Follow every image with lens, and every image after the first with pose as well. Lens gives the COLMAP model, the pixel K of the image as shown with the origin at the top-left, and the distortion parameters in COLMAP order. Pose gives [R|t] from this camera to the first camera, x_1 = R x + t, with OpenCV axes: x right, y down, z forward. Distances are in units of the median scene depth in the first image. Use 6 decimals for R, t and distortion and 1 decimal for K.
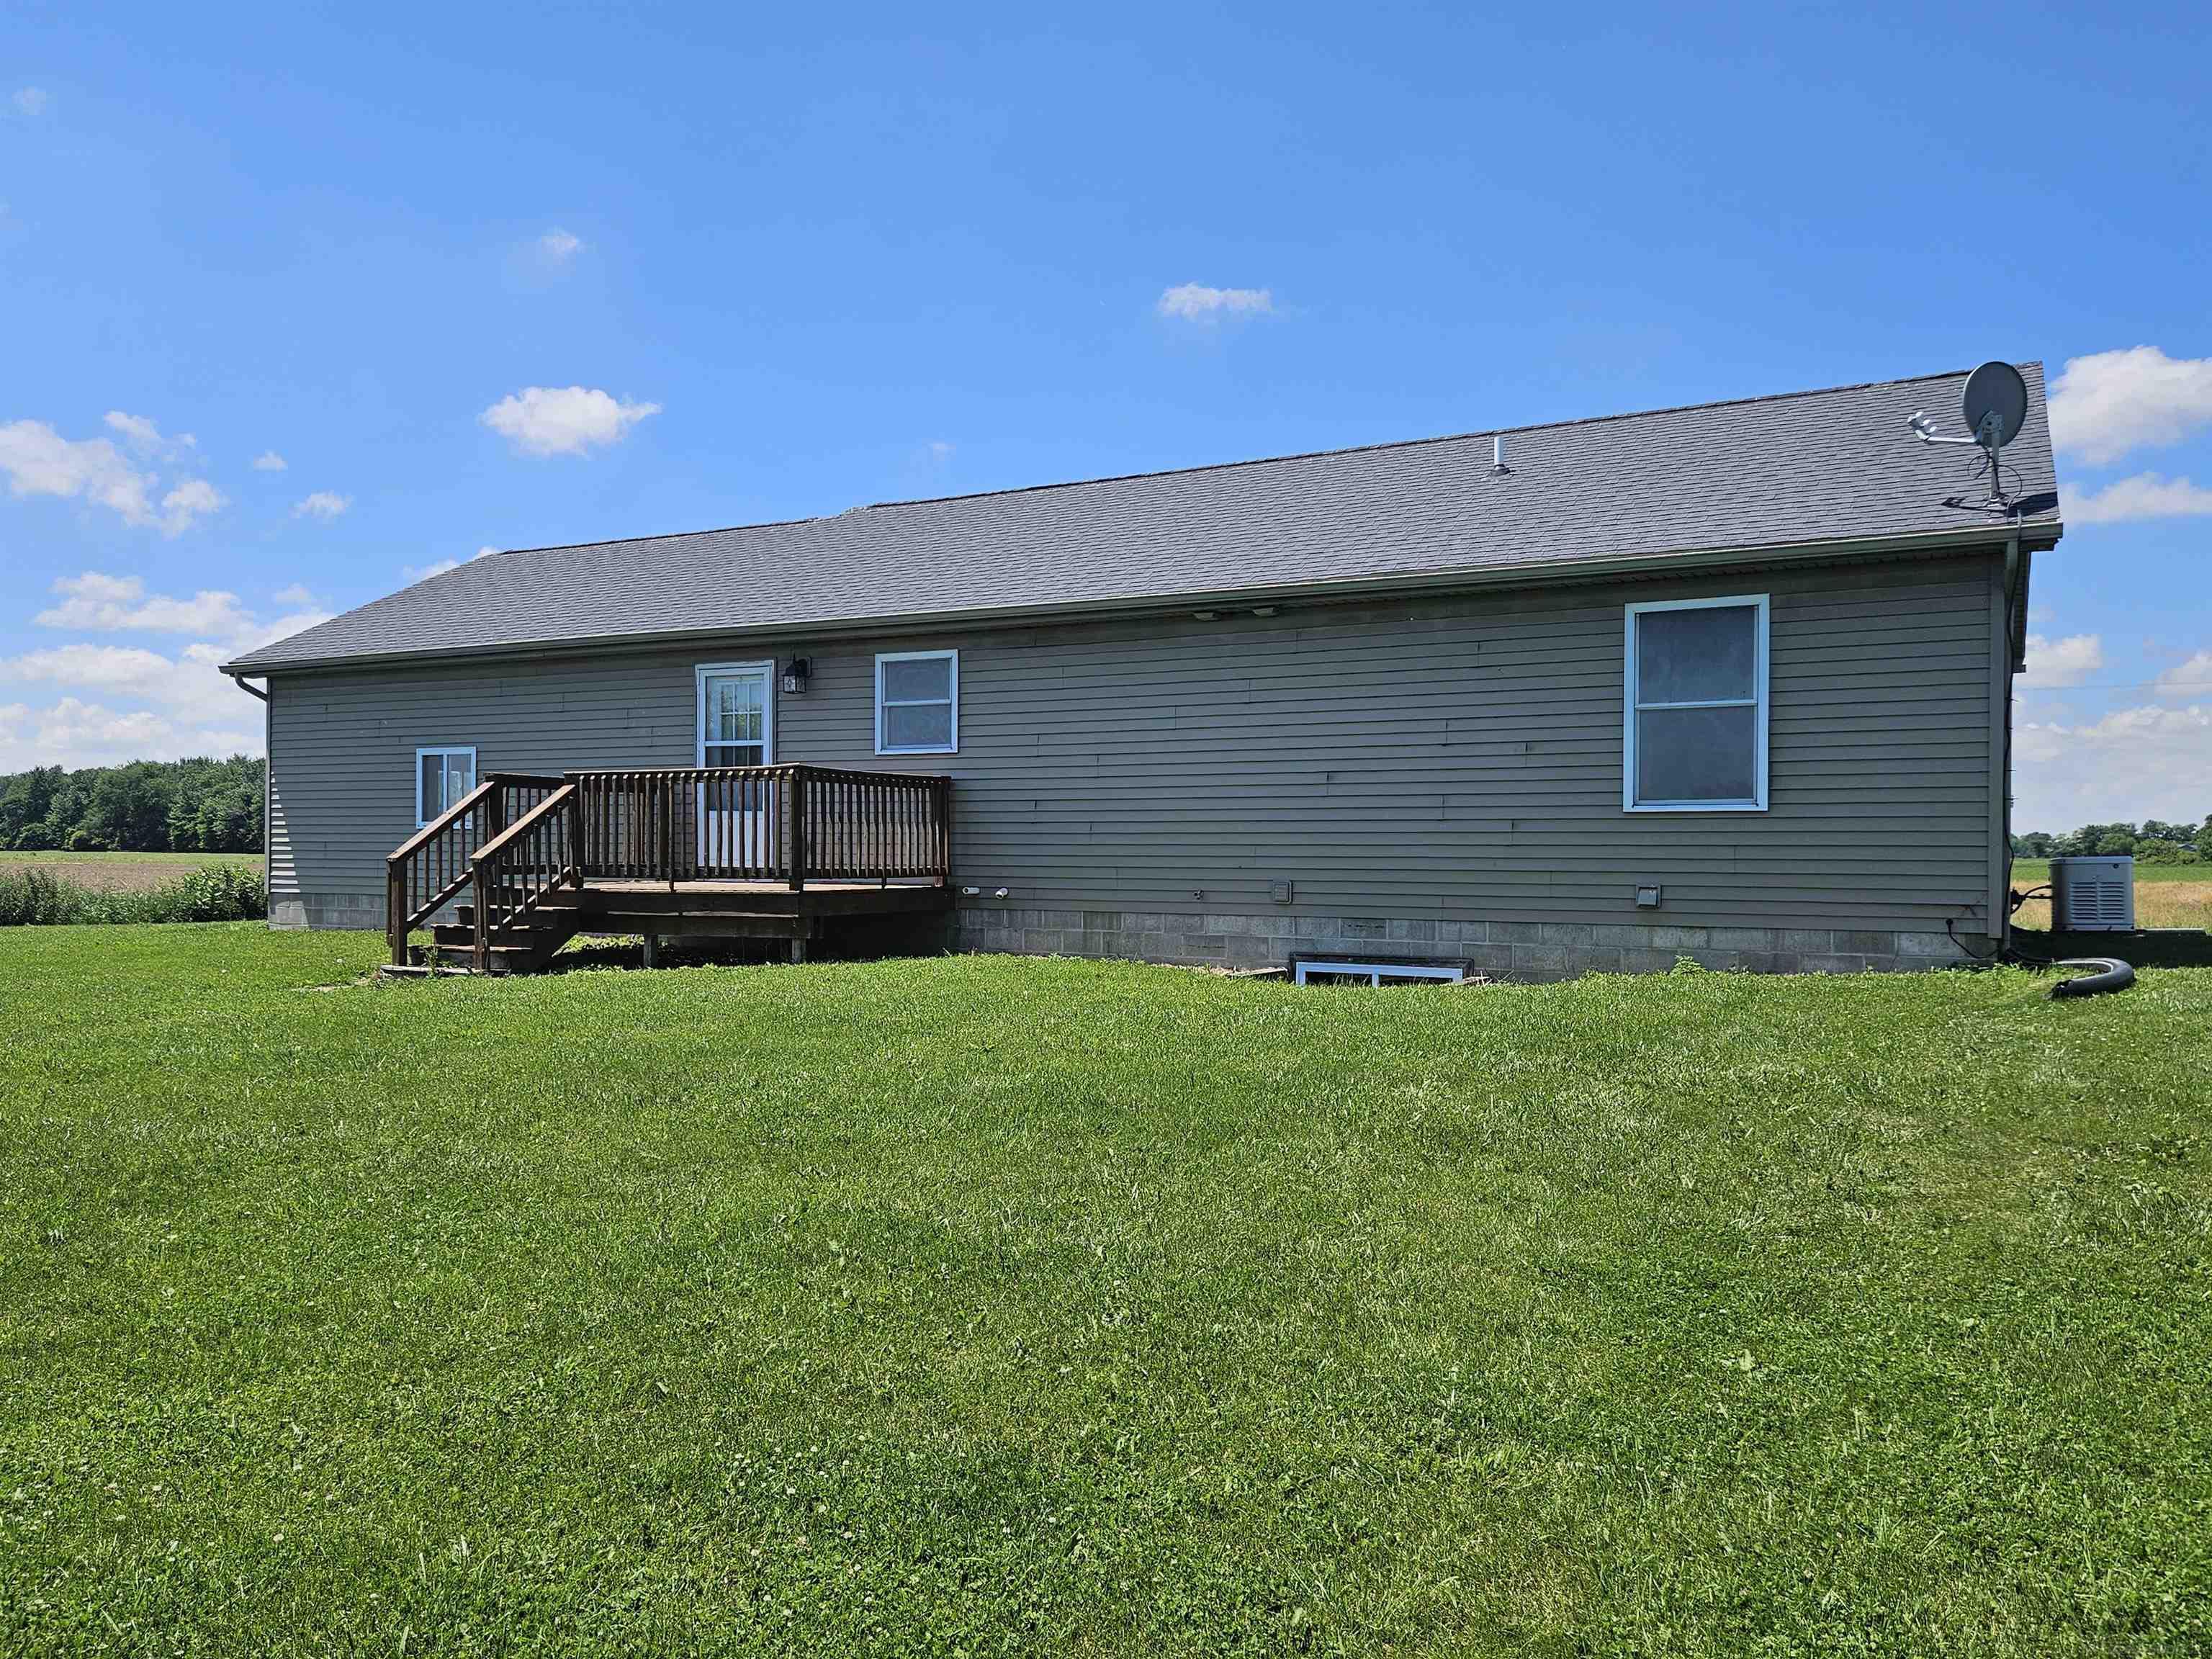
lens RADIAL K [[1661.5, 0, 1106.0], [0, 1661.5, 829.5], [0, 0, 1]] dist [0.083696, -0.062213]
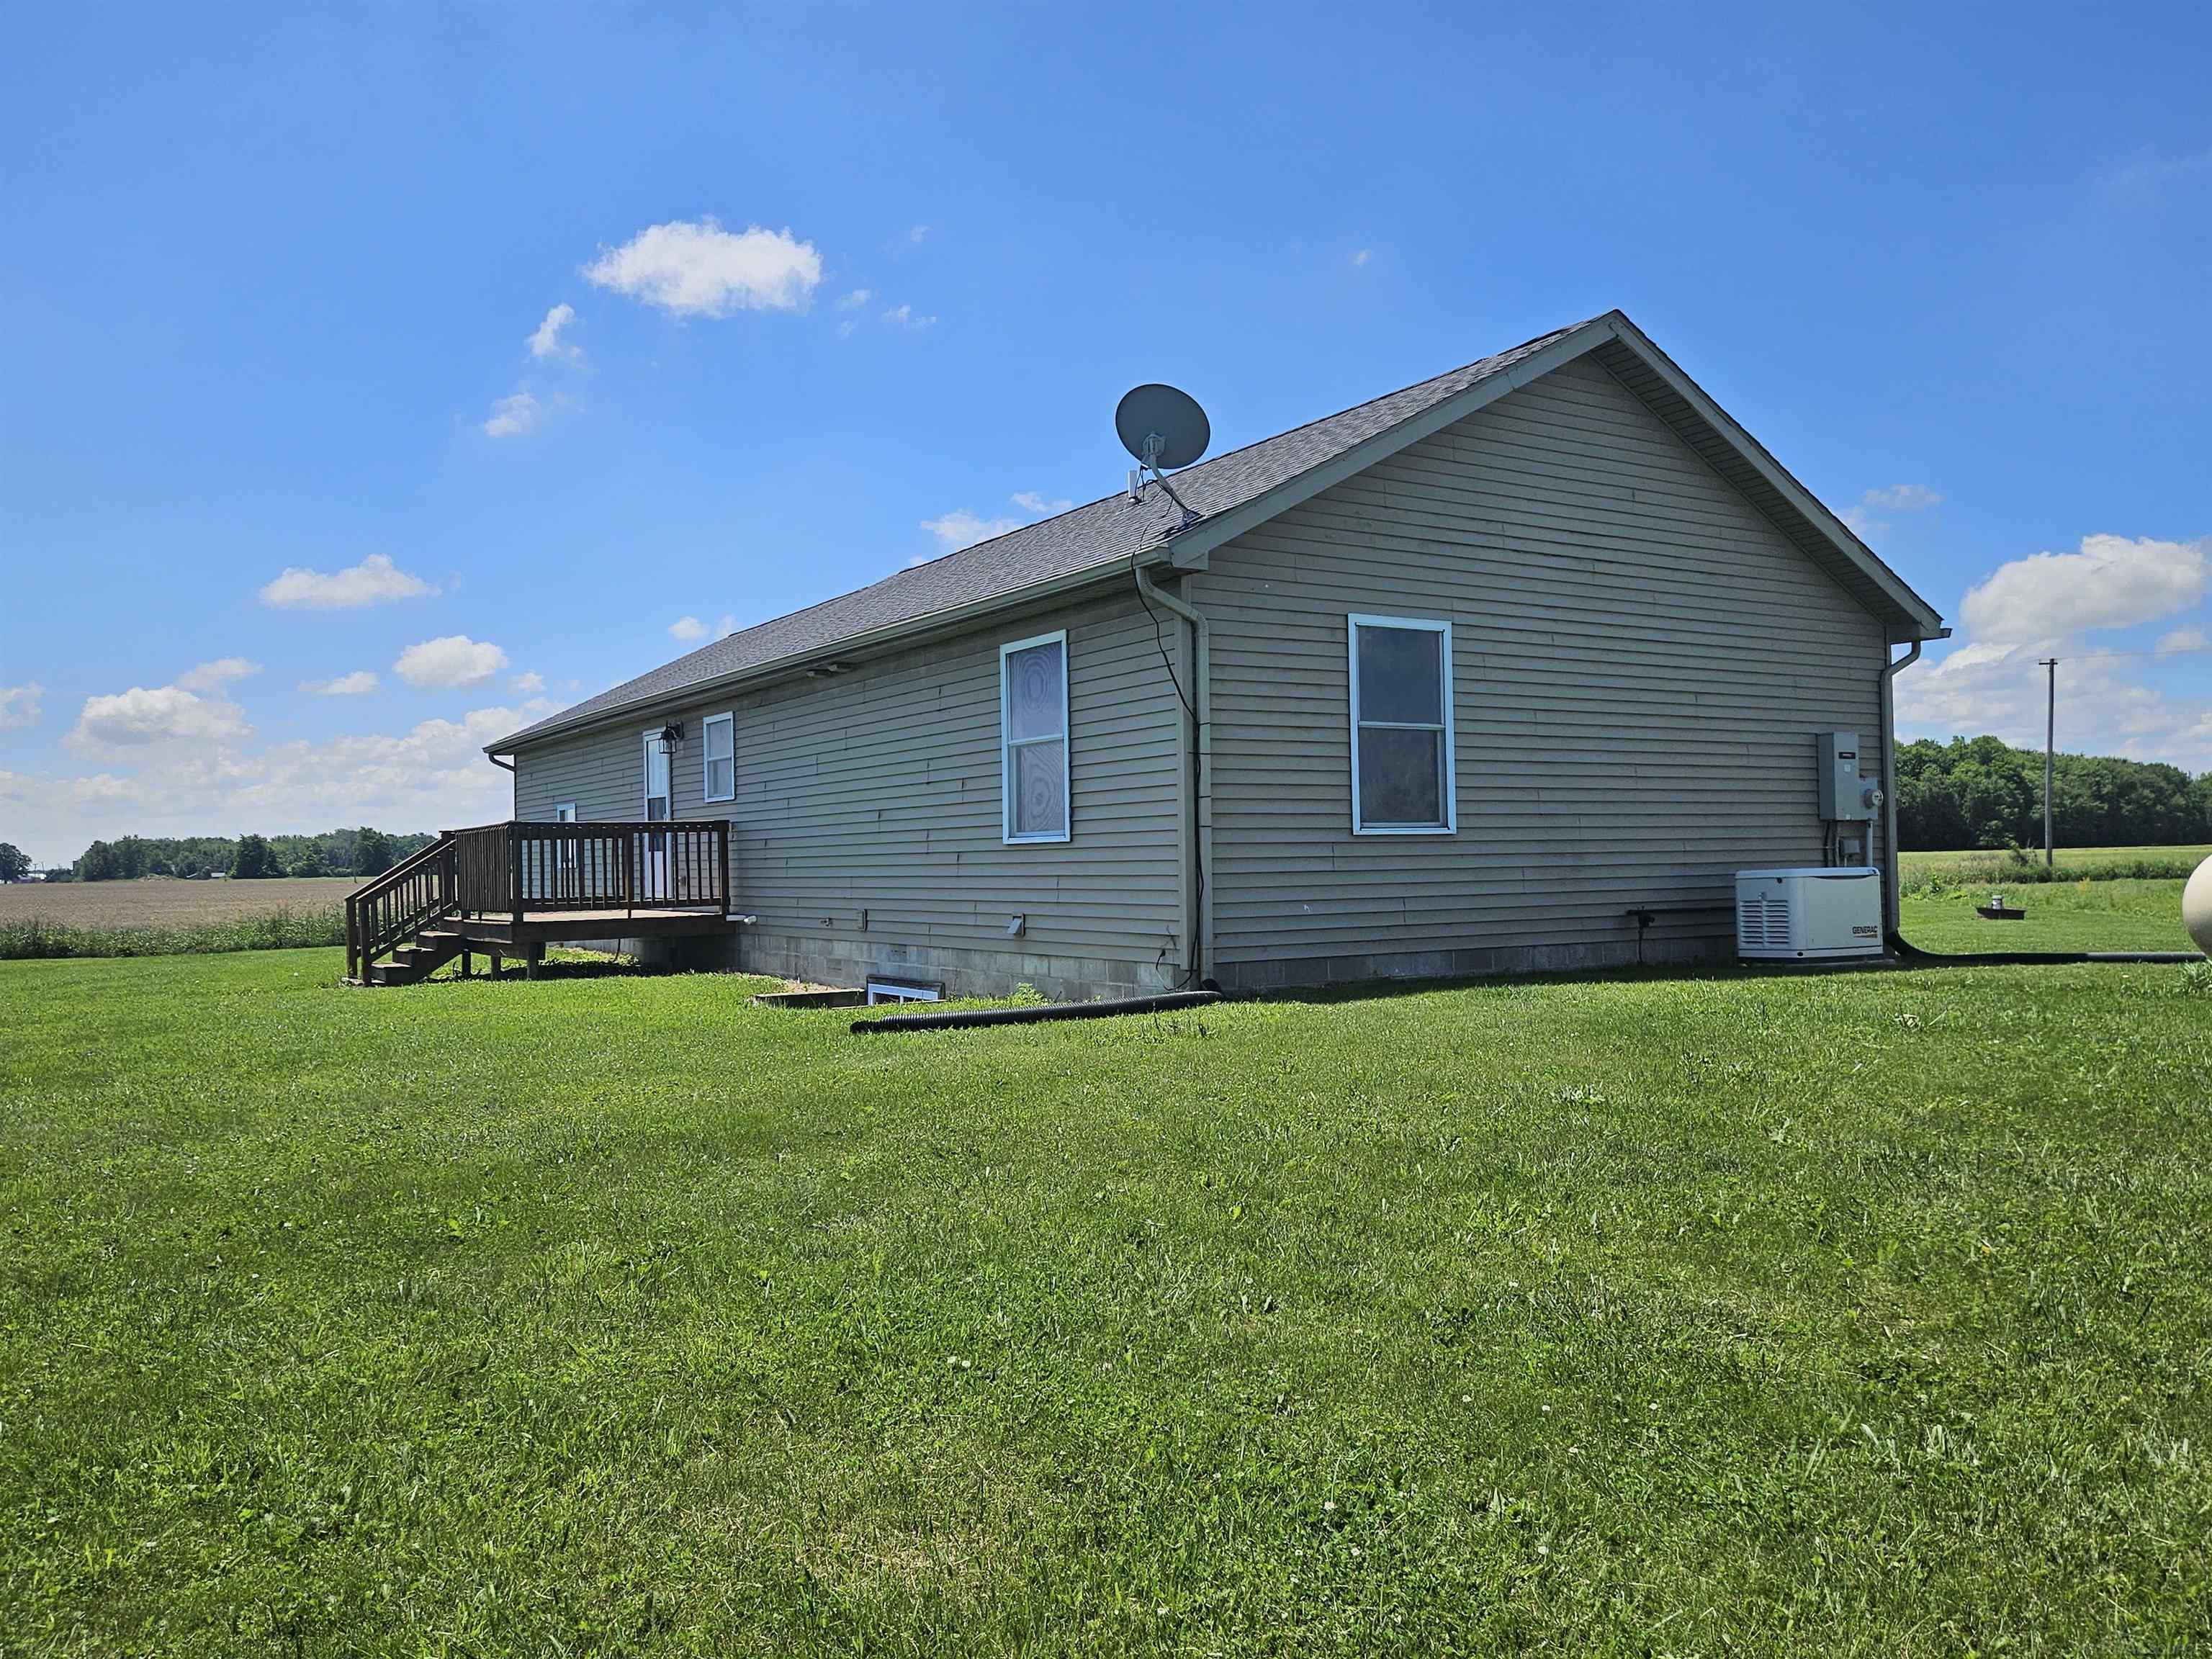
lens RADIAL K [[1661.5, 0, 1106.0], [0, 1661.5, 829.5], [0, 0, 1]] dist [0.083696, -0.062213]
pose [[0.878507, -0.031060, -0.476719, 0.703494], [0.030487, 0.999495, -0.008940, -0.006967], [0.476756, -0.006680, 0.879011, 0.096264]]
